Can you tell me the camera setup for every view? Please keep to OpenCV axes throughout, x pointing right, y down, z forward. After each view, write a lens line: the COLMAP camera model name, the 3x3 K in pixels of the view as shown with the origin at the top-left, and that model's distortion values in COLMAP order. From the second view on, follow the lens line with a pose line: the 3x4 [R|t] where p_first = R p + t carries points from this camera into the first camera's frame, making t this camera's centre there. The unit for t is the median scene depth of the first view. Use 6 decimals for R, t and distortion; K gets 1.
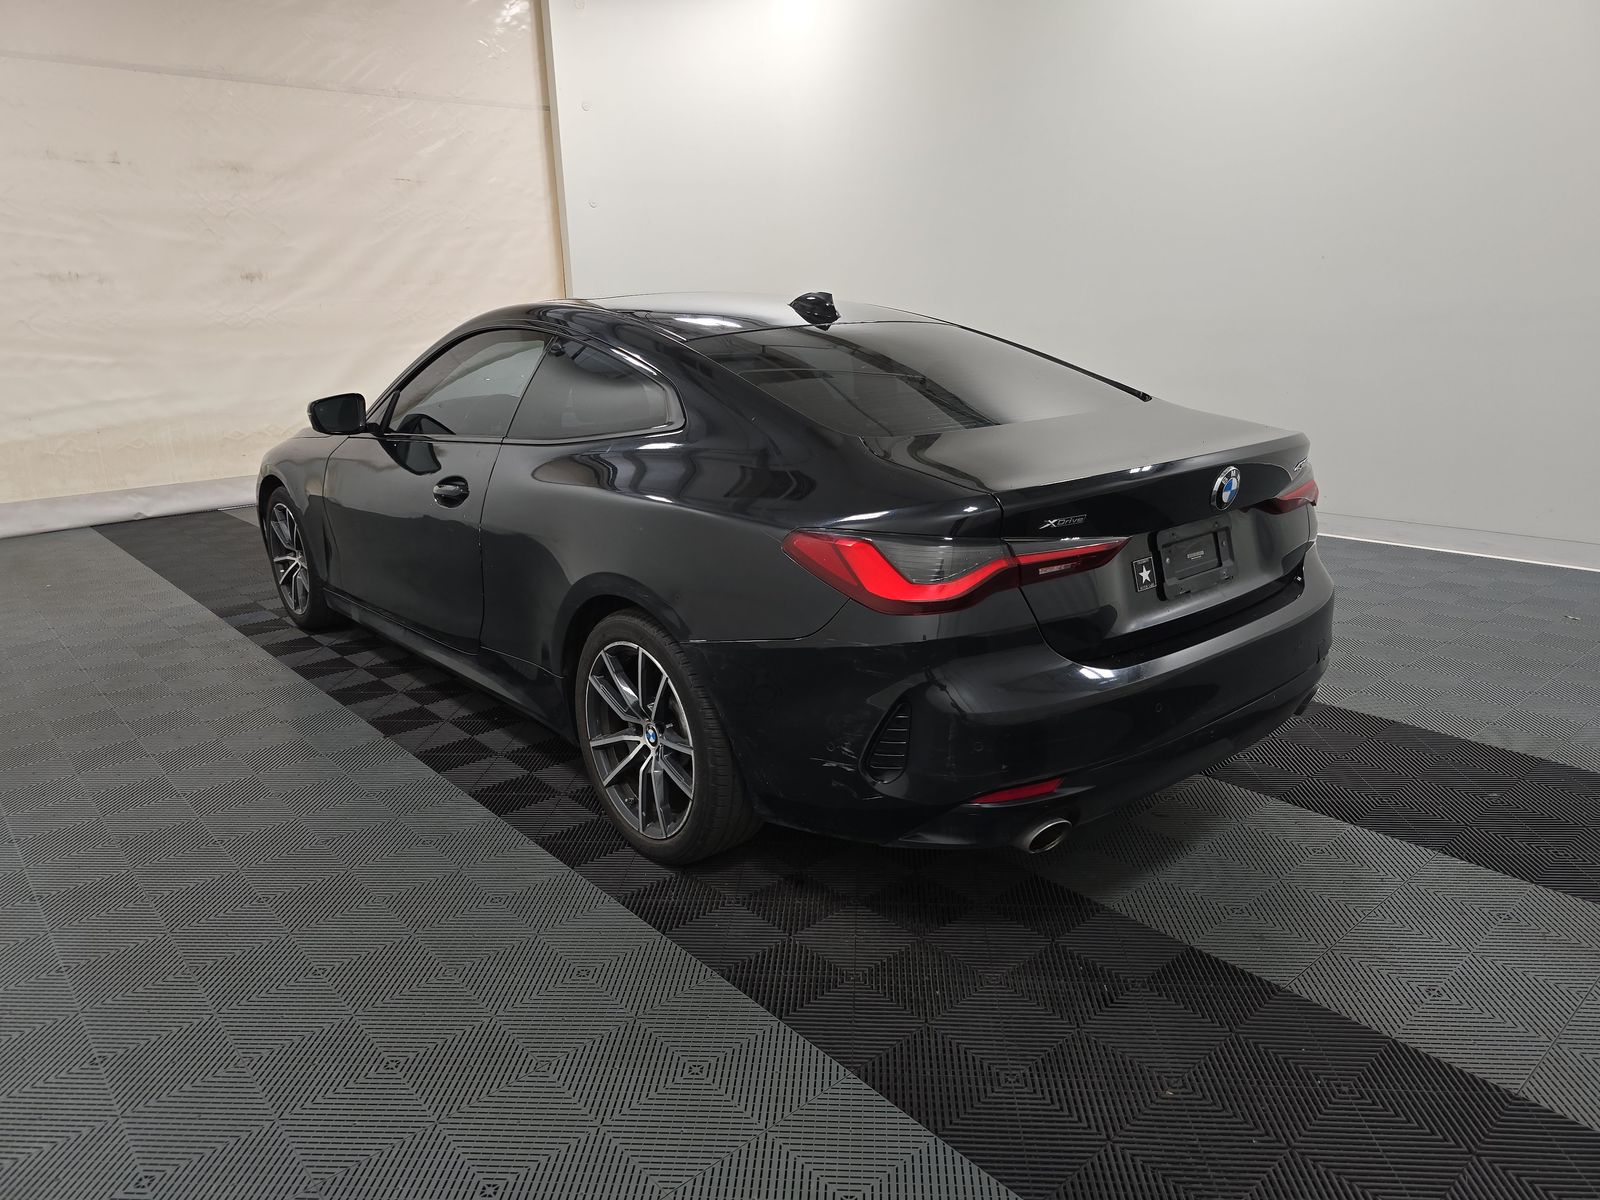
lens RADIAL K [[1069.8, 0, 800.0], [0, 1069.8, 600.0], [0, 0, 1]] dist [0.045928, -0.038960]
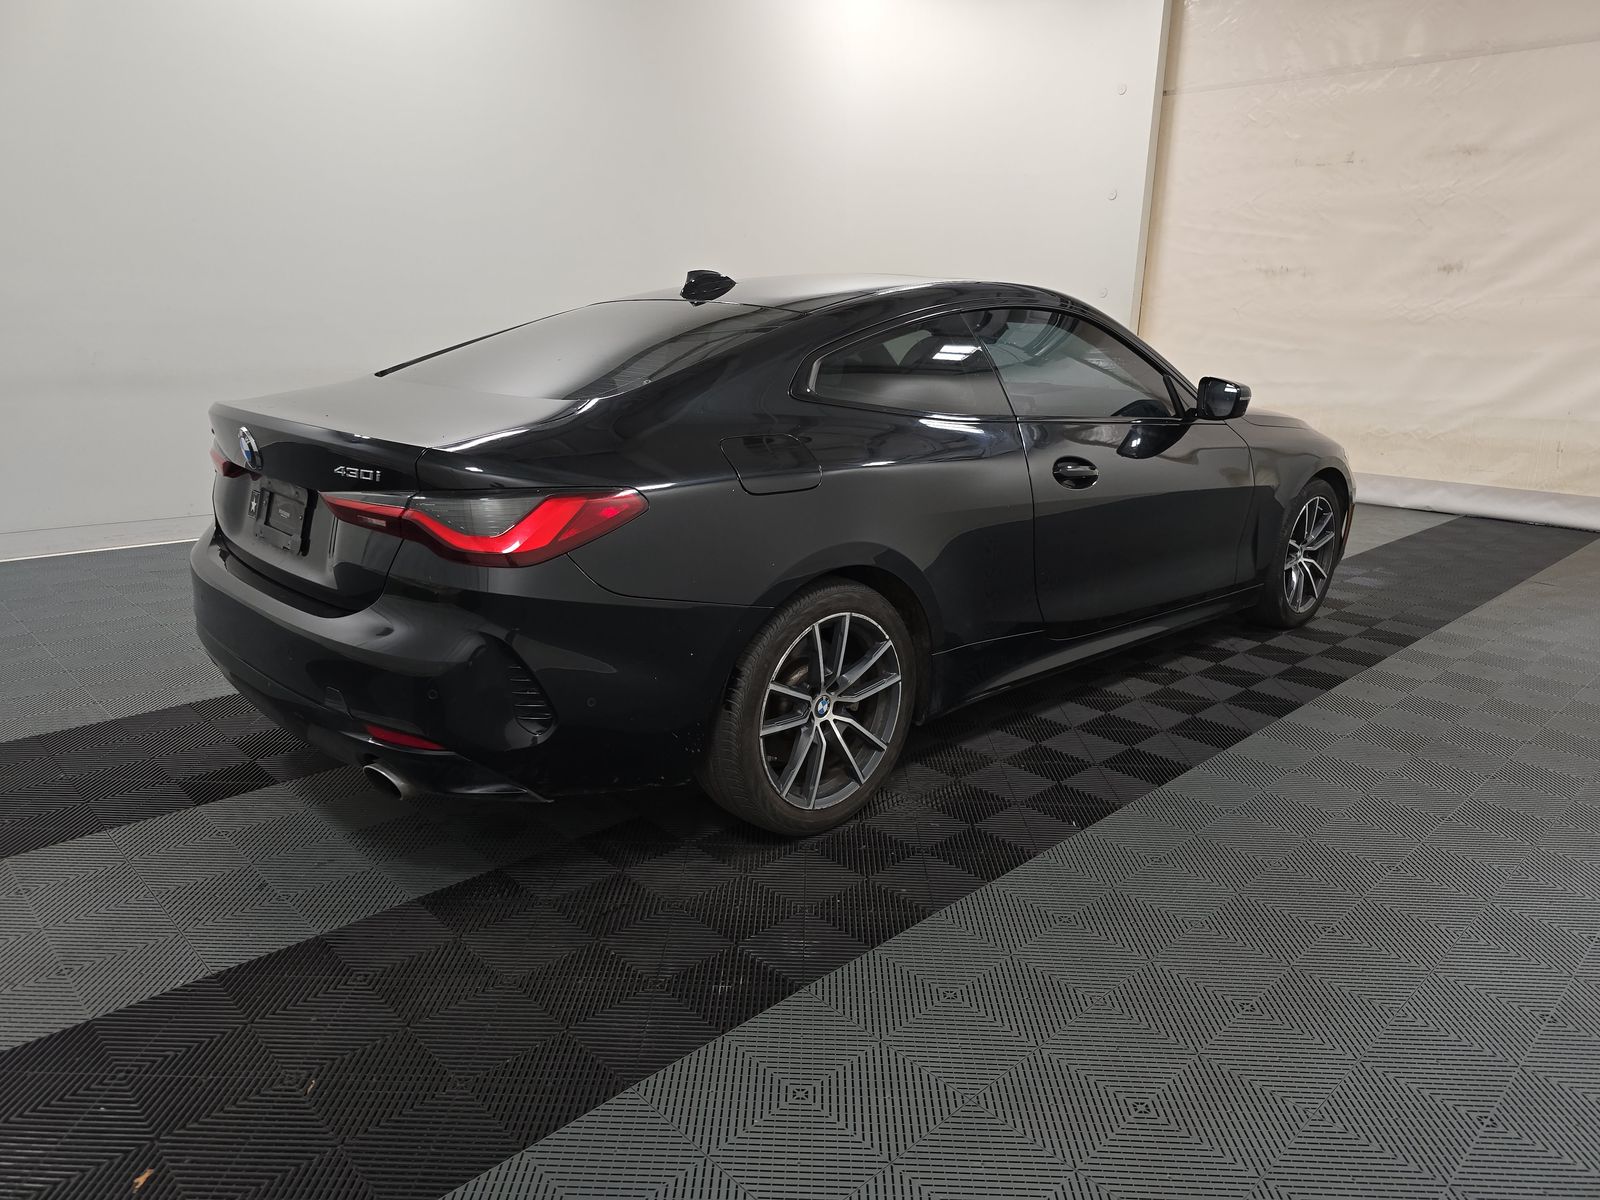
lens RADIAL K [[1069.8, 0, 800.0], [0, 1069.8, 600.0], [0, 0, 1]] dist [0.045928, -0.038960]
pose [[0.040854, 0.282788, -0.958312, 0.457378], [-0.285915, 0.922315, 0.259977, -0.122687], [0.957384, 0.263375, 0.118533, 0.445950]]
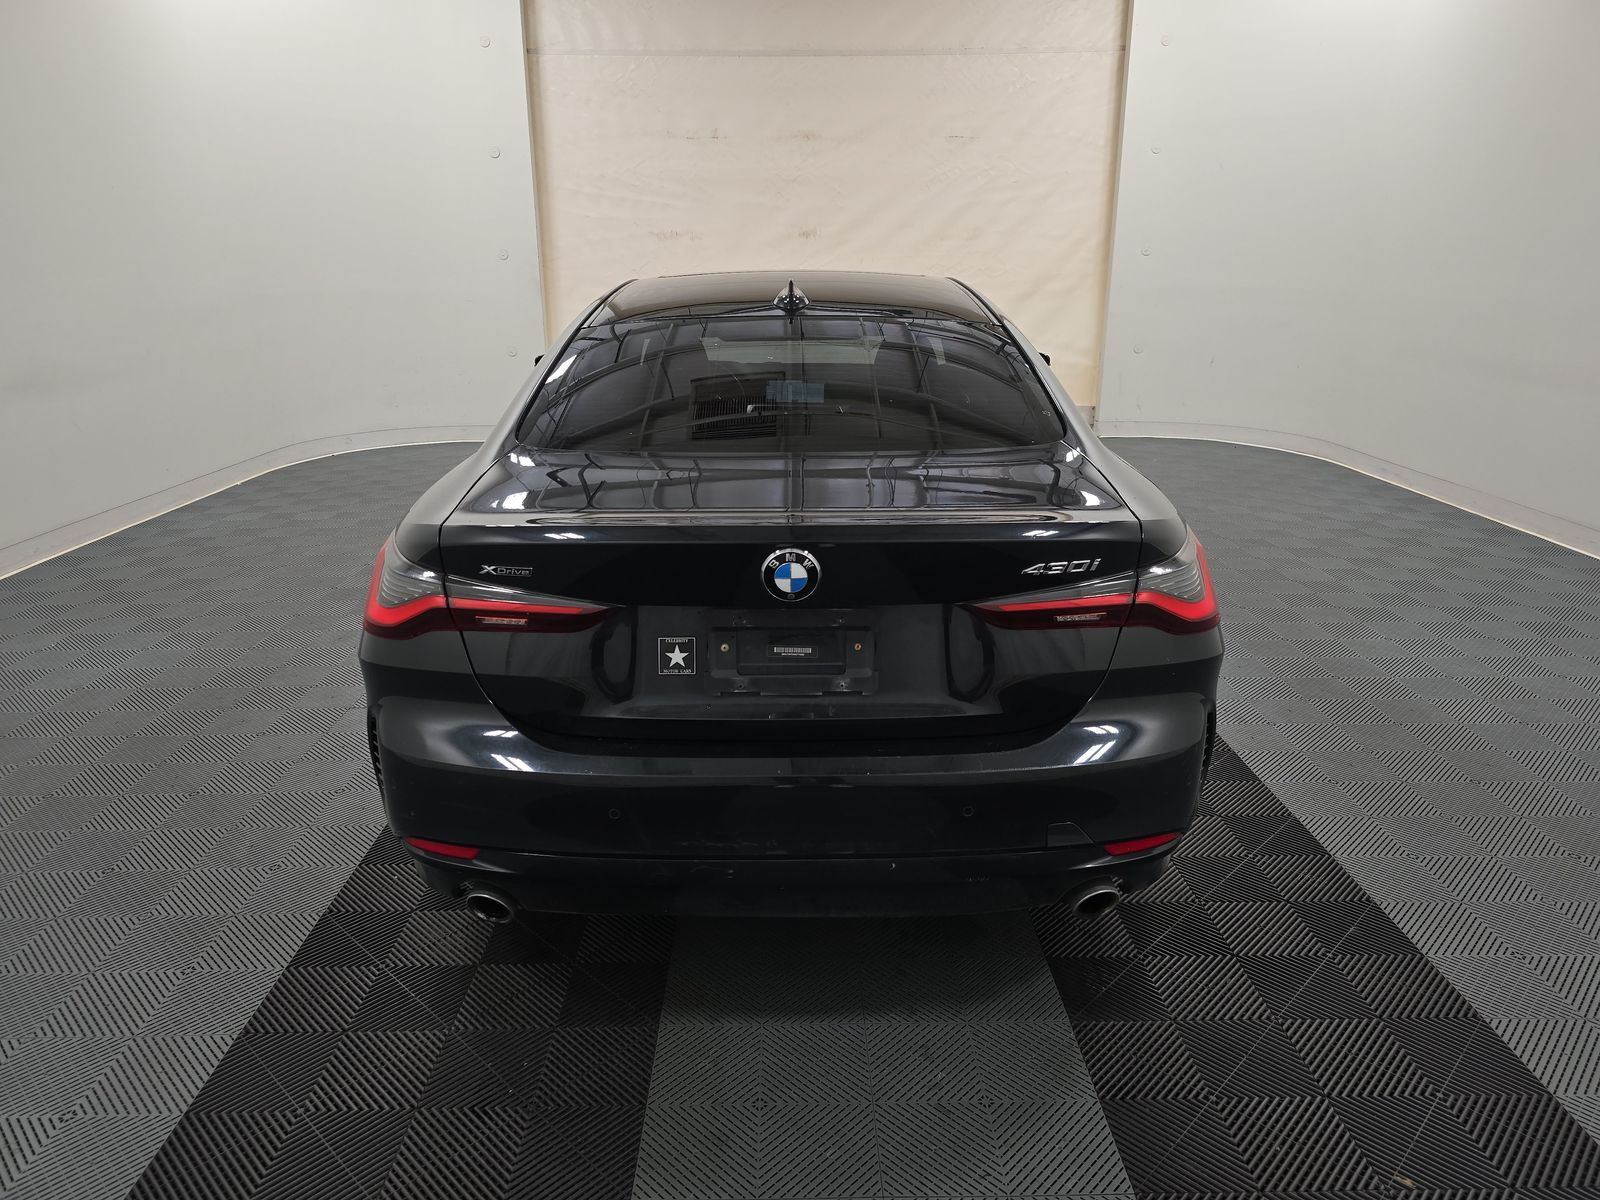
lens RADIAL K [[1069.8, 0, 800.0], [0, 1069.8, 600.0], [0, 0, 1]] dist [0.045928, -0.038960]
pose [[0.761096, 0.216250, -0.611530, 0.268151], [-0.185365, 0.975985, 0.114427, -0.053661], [0.621589, 0.026267, 0.782903, 0.127258]]
